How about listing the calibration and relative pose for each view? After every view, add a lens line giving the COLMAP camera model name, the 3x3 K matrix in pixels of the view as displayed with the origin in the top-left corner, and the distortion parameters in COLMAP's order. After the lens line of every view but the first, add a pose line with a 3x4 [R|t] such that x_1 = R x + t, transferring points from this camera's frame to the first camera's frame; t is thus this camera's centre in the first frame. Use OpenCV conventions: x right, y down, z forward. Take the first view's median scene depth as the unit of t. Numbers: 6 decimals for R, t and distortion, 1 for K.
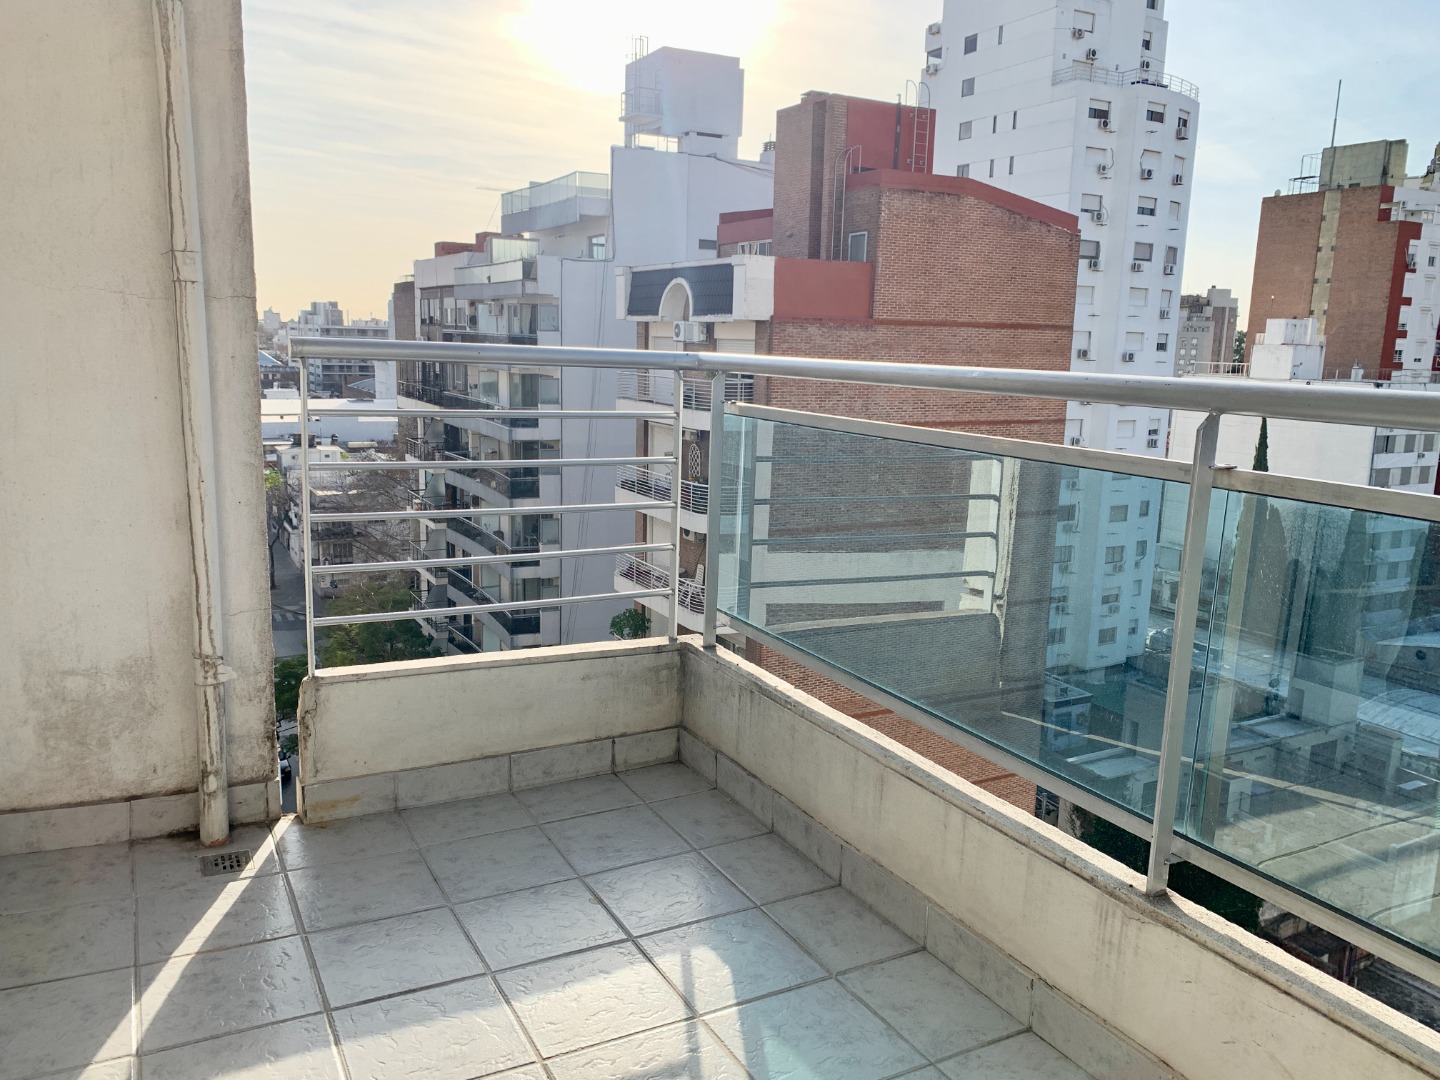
lens RADIAL K [[1075.2, 0, 721.5], [0, 1075.2, 543.6], [0, 0, 1]] dist [0.002339, -0.011870]
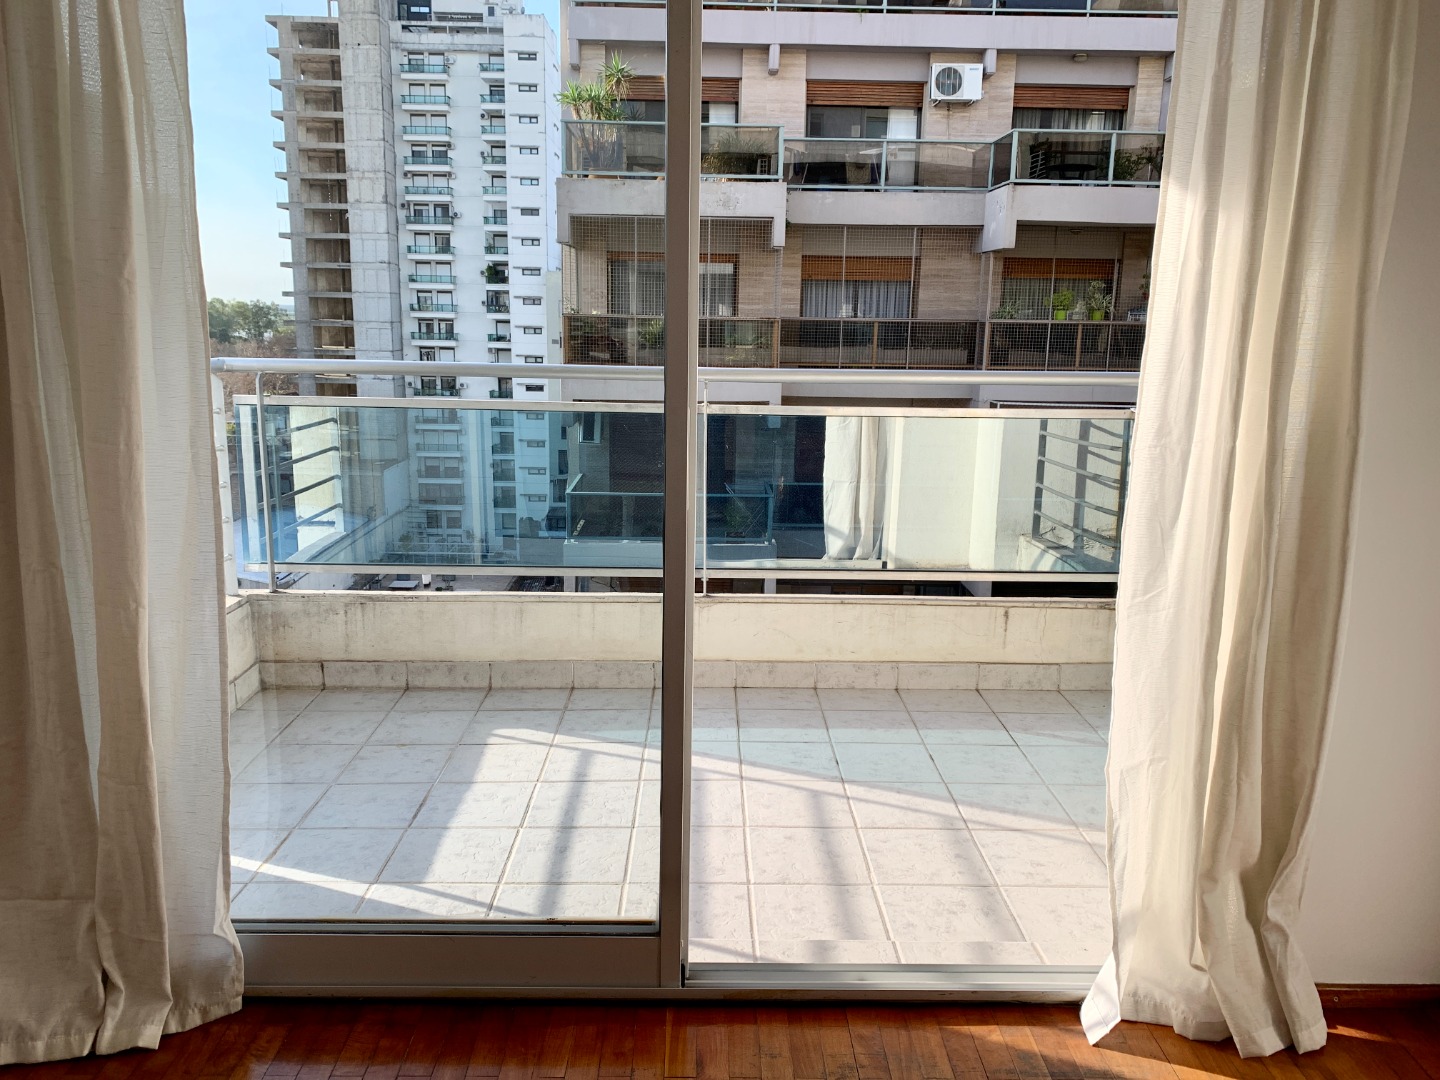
lens RADIAL K [[1075.2, 0, 720.6], [0, 1075.2, 548.3], [0, 0, 1]] dist [0.002339, -0.011870]
pose [[0.472621, -0.212797, 0.855188, -1.111961], [0.159865, 0.975011, 0.154263, -0.087153], [-0.866645, 0.063807, 0.494829, -0.119829]]
